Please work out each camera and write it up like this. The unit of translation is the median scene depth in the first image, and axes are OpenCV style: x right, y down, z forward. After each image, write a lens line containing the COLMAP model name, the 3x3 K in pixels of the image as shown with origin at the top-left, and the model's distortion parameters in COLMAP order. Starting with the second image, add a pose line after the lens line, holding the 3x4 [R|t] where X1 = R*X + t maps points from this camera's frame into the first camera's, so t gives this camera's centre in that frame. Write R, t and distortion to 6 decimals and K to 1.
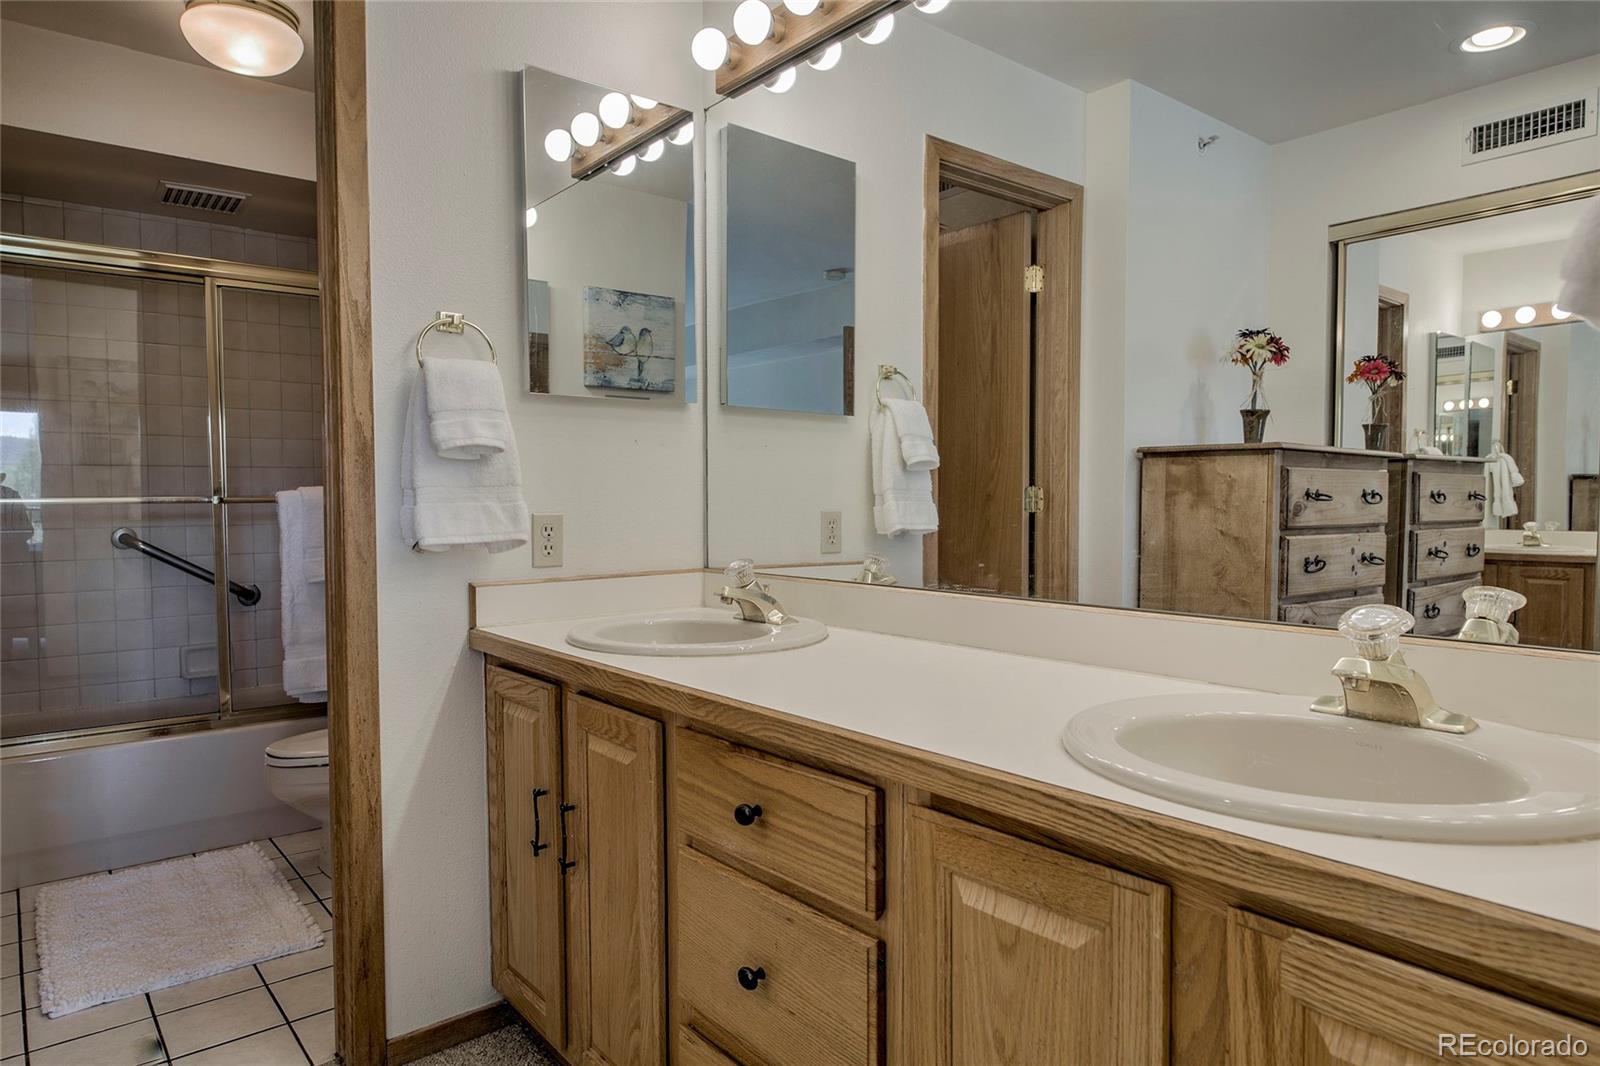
lens RADIAL K [[971.5, 0, 800.0], [0, 971.5, 533.0], [0, 0, 1]] dist [-0.001941, -0.000395]
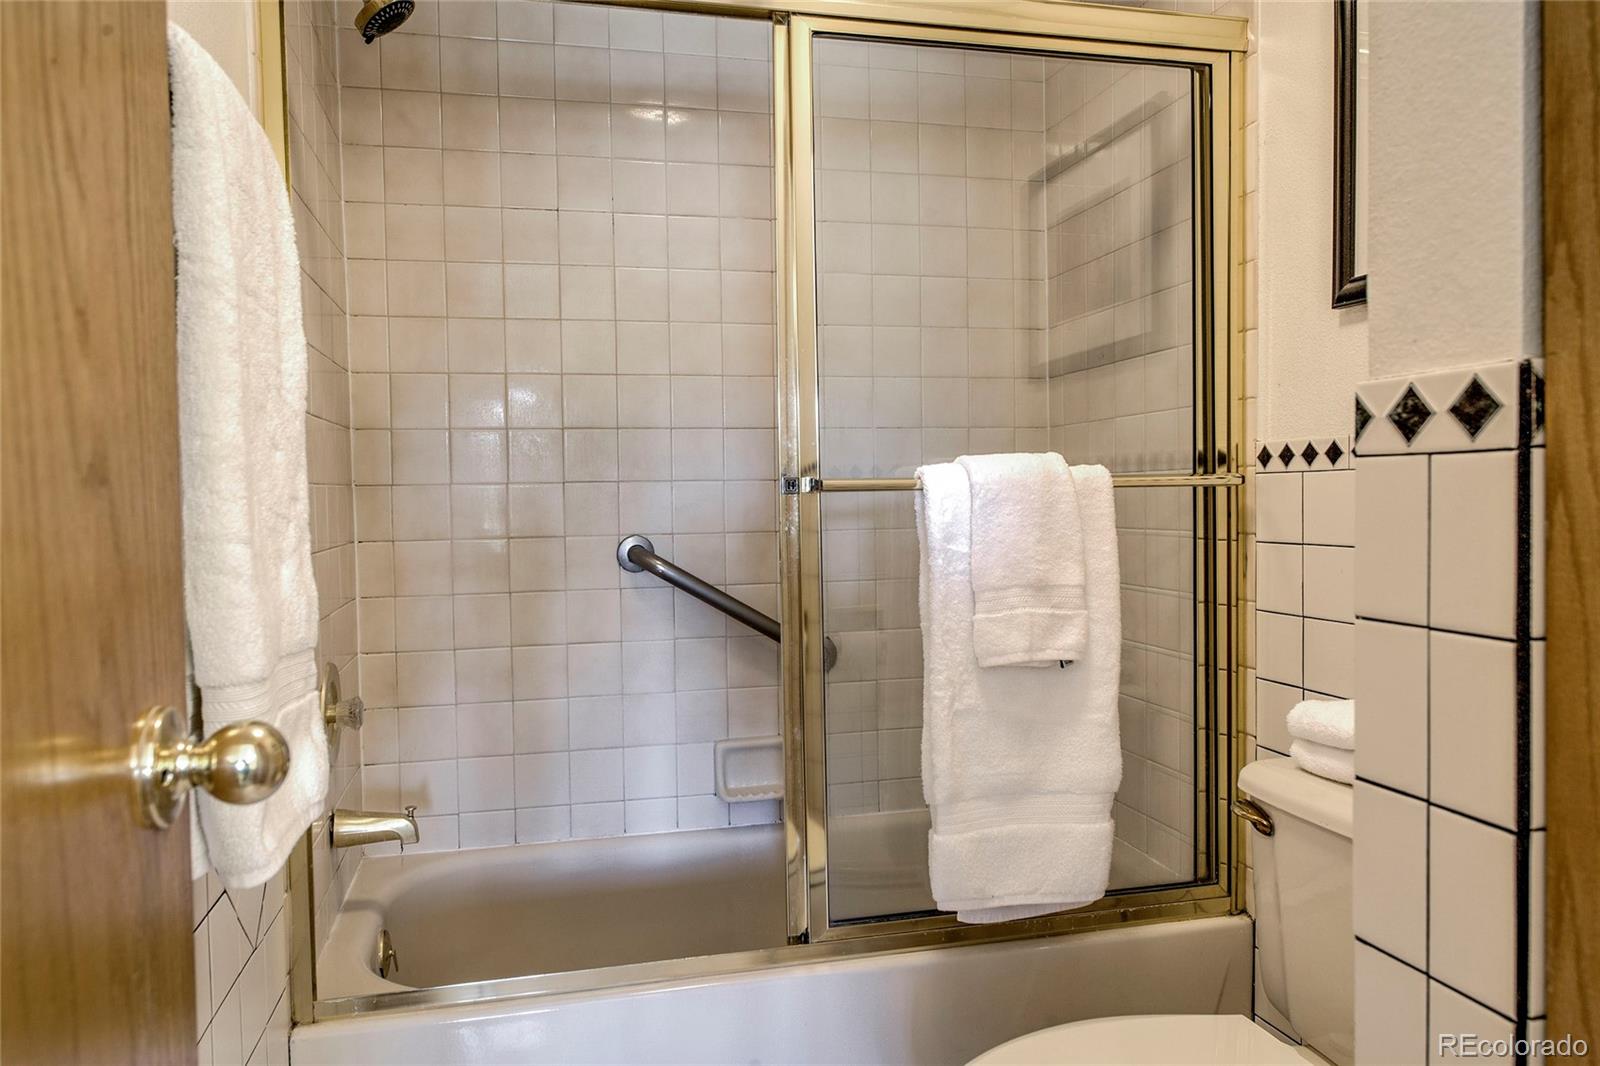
lens RADIAL K [[1060.2, 0, 800.0], [0, 1060.2, 533.0], [0, 0, 1]] dist [0.004691, 0.000565]
pose [[0.907006, 0.009103, -0.421019, -0.343145], [-0.006209, 0.999947, 0.008243, -0.013038], [0.421071, -0.004862, 0.907015, 0.469894]]
